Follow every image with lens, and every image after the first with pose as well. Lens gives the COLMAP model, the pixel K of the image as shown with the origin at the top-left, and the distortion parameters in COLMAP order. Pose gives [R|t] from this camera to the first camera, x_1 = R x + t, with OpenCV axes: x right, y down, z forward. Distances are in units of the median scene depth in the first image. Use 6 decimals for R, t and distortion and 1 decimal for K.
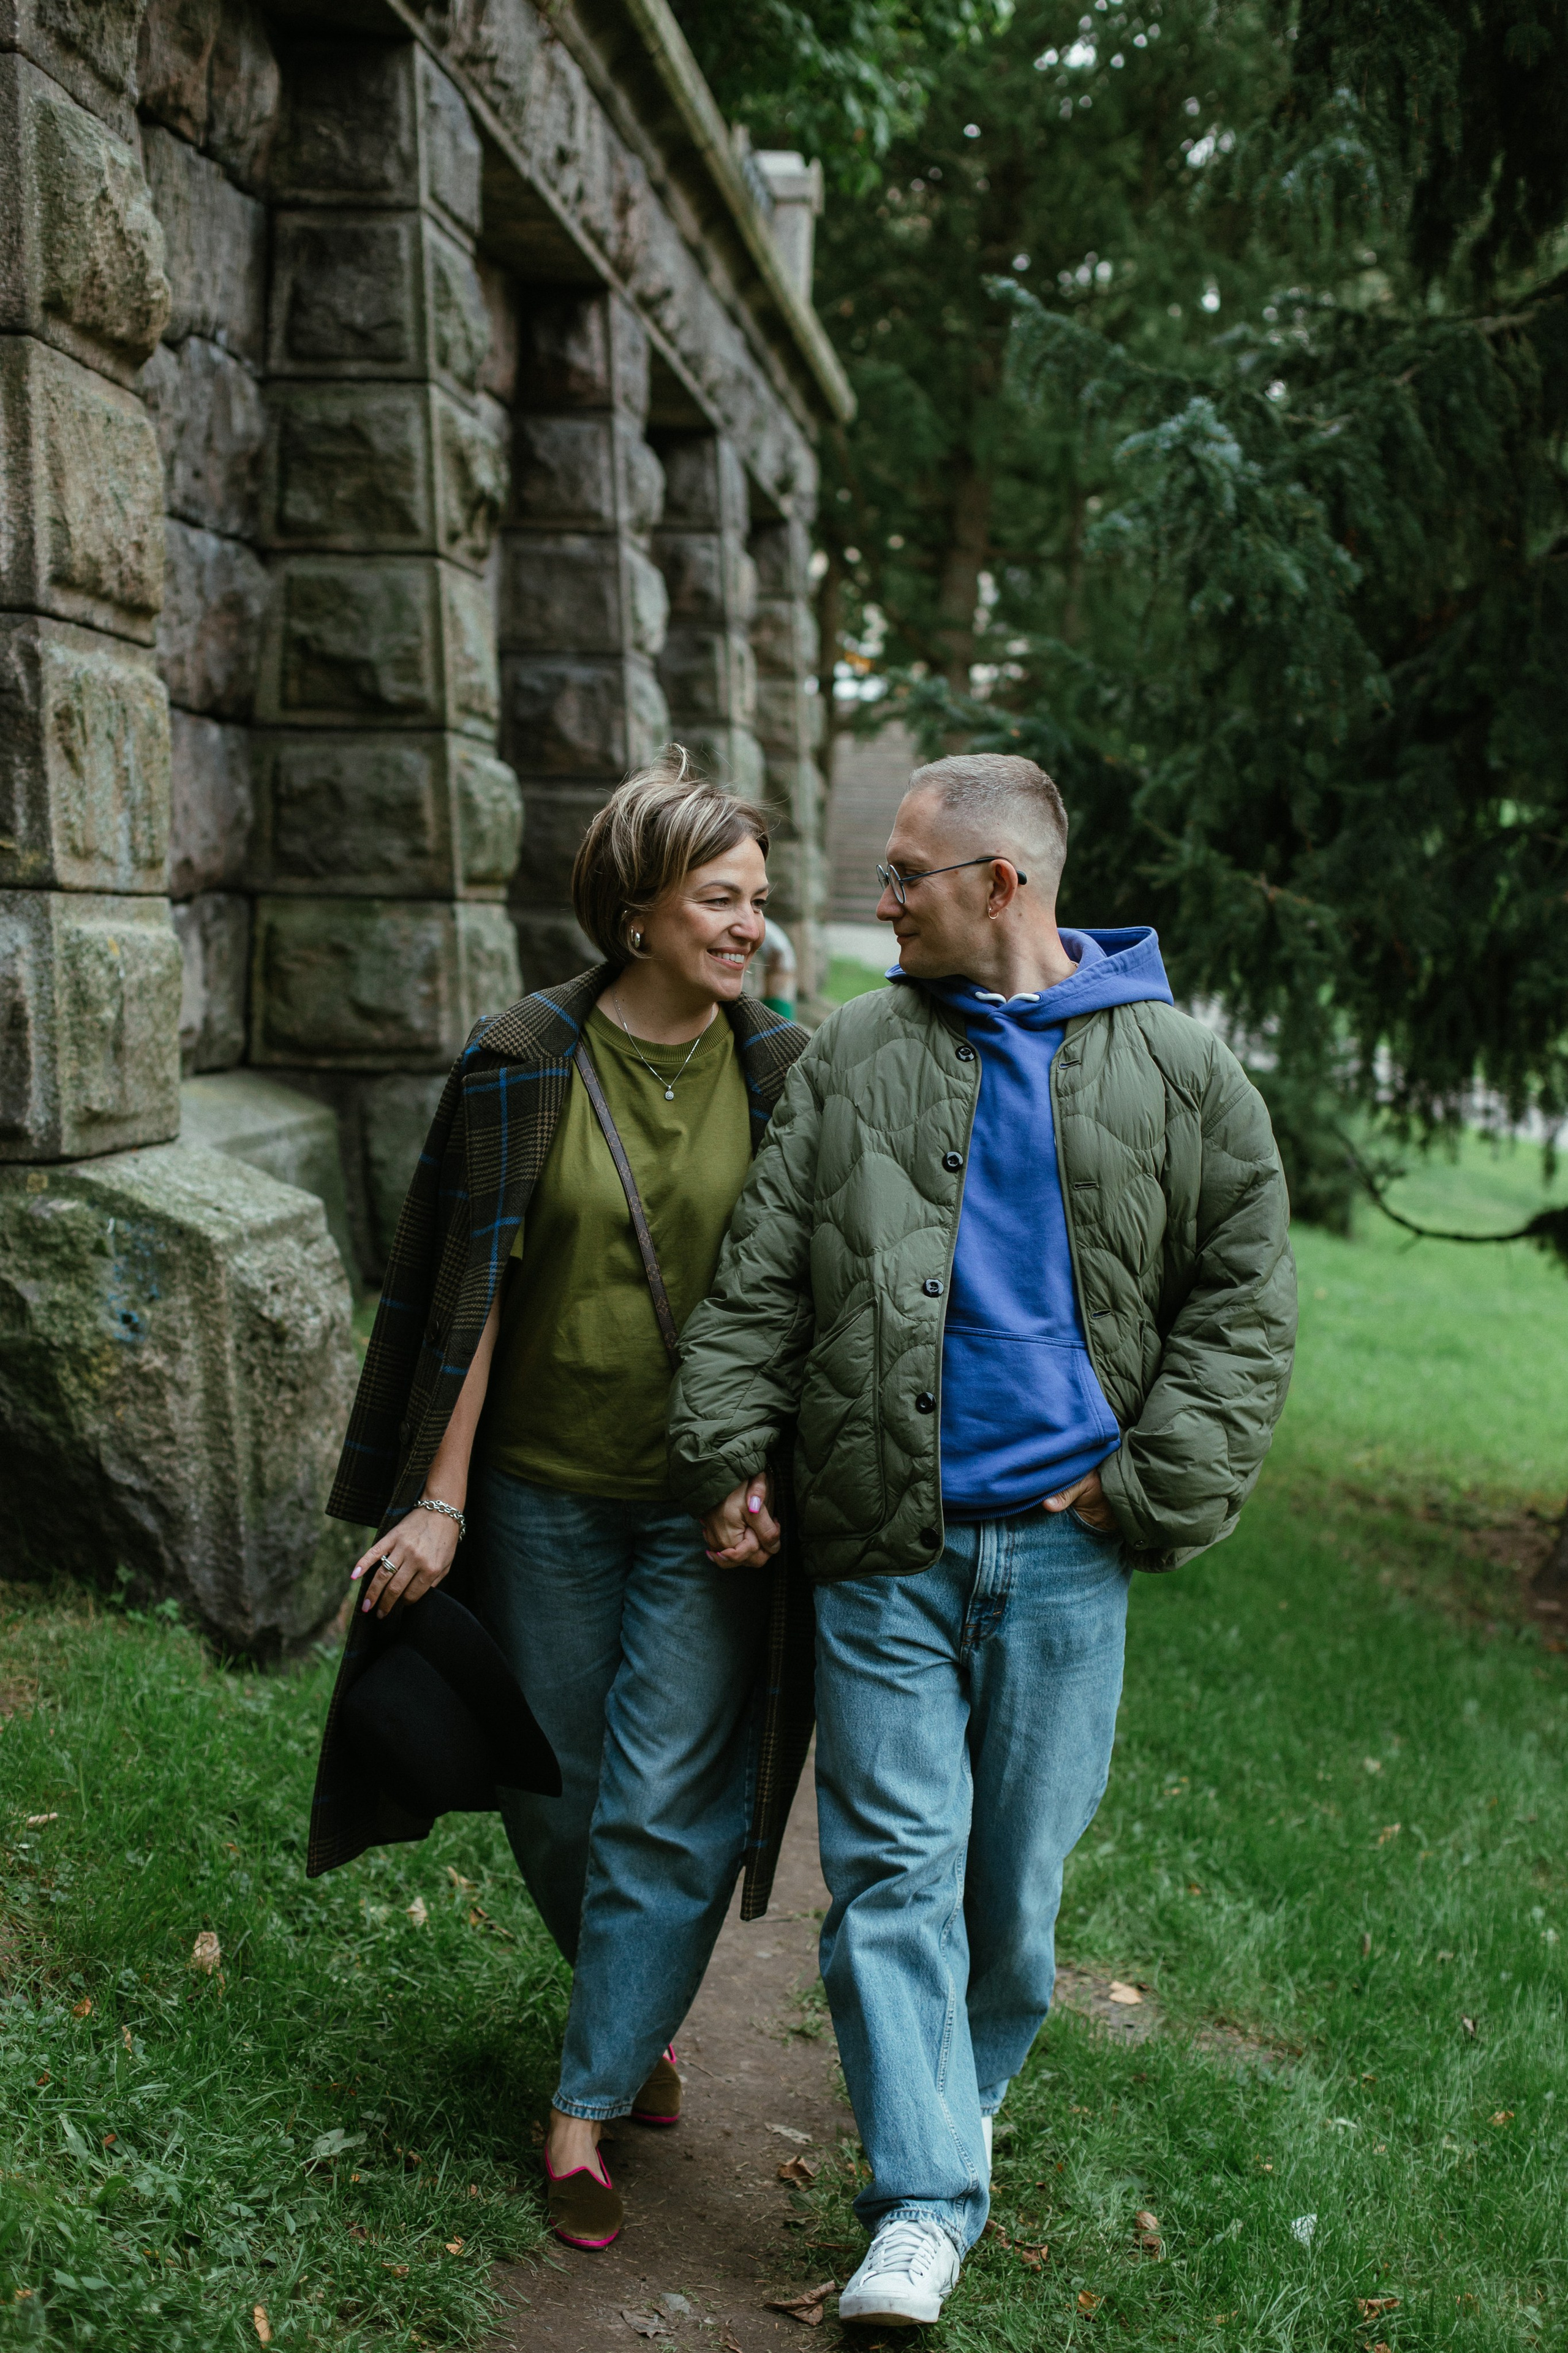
lens RADIAL K [[3789.3, 0, 805.3], [0, 3789.3, 1180.0], [0, 0, 1]] dist [-0.106497, 0.000000]
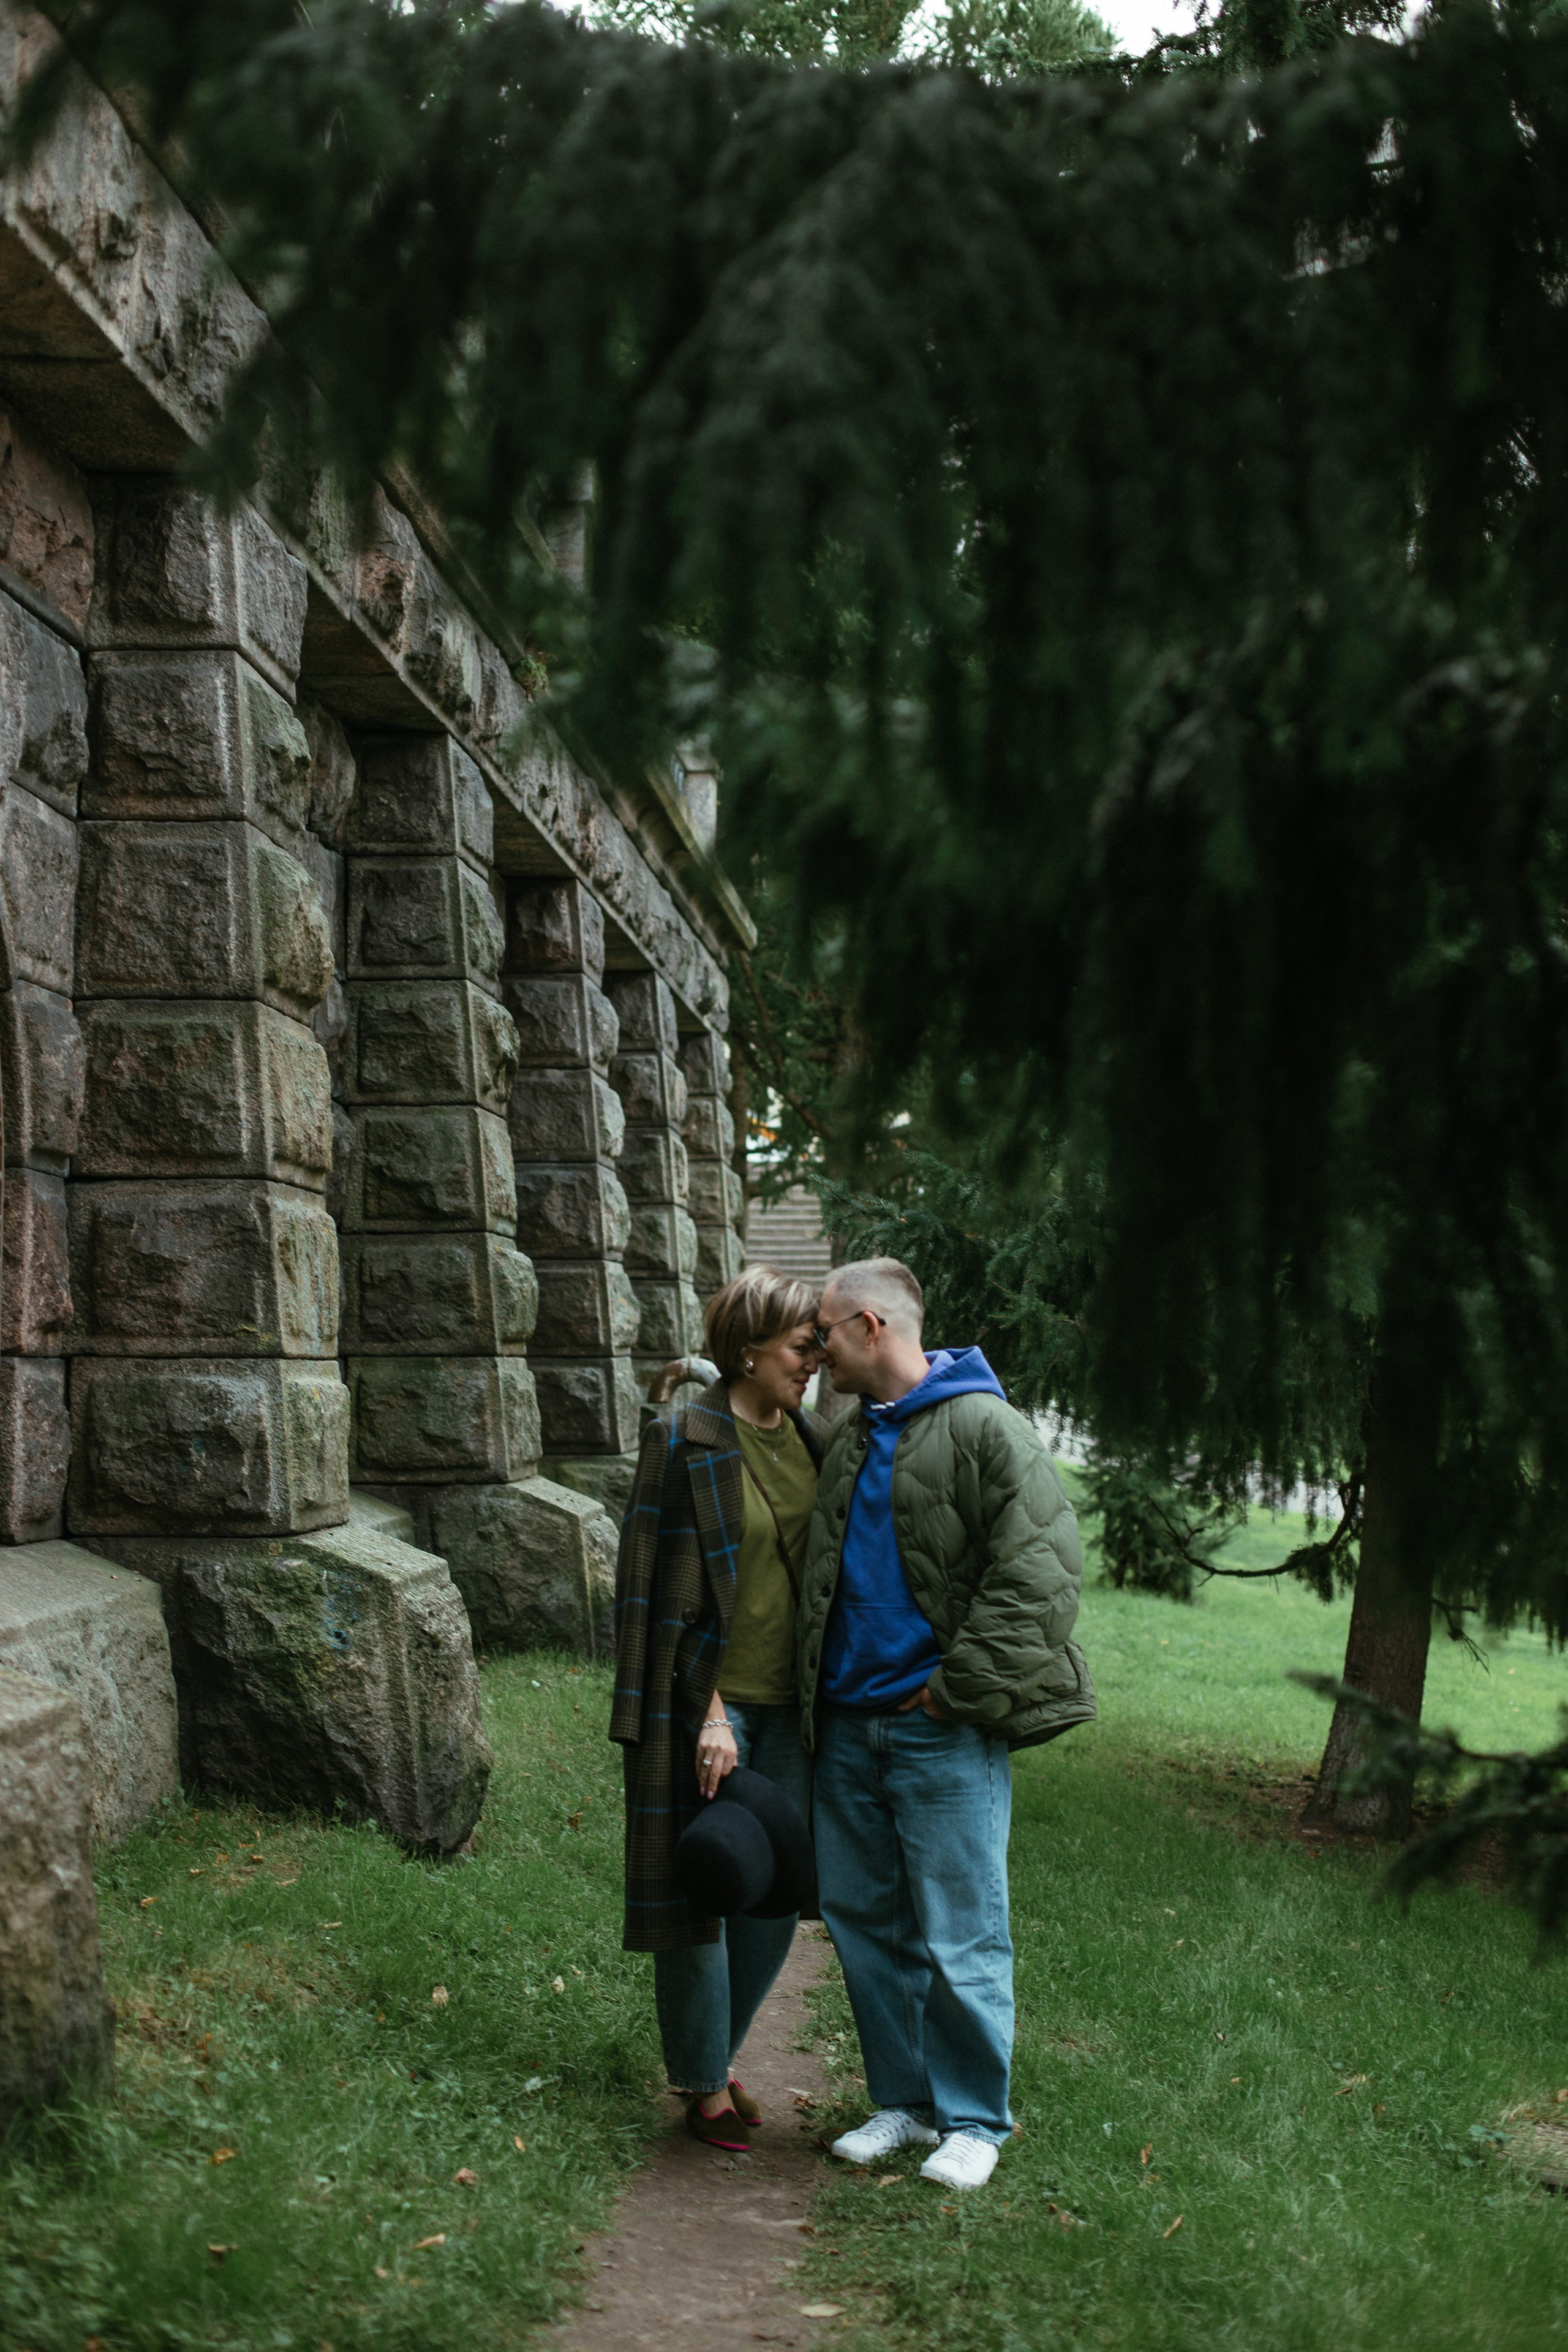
lens RADIAL K [[3788.0, 0, 783.8], [0, 3788.0, 1157.7], [0, 0, 1]] dist [-0.106497, 0.000000]
pose [[0.999087, -0.035488, 0.023774, -0.018816], [0.038113, 0.991917, -0.121030, 0.024465], [-0.019286, 0.121825, 0.992364, -0.363272]]
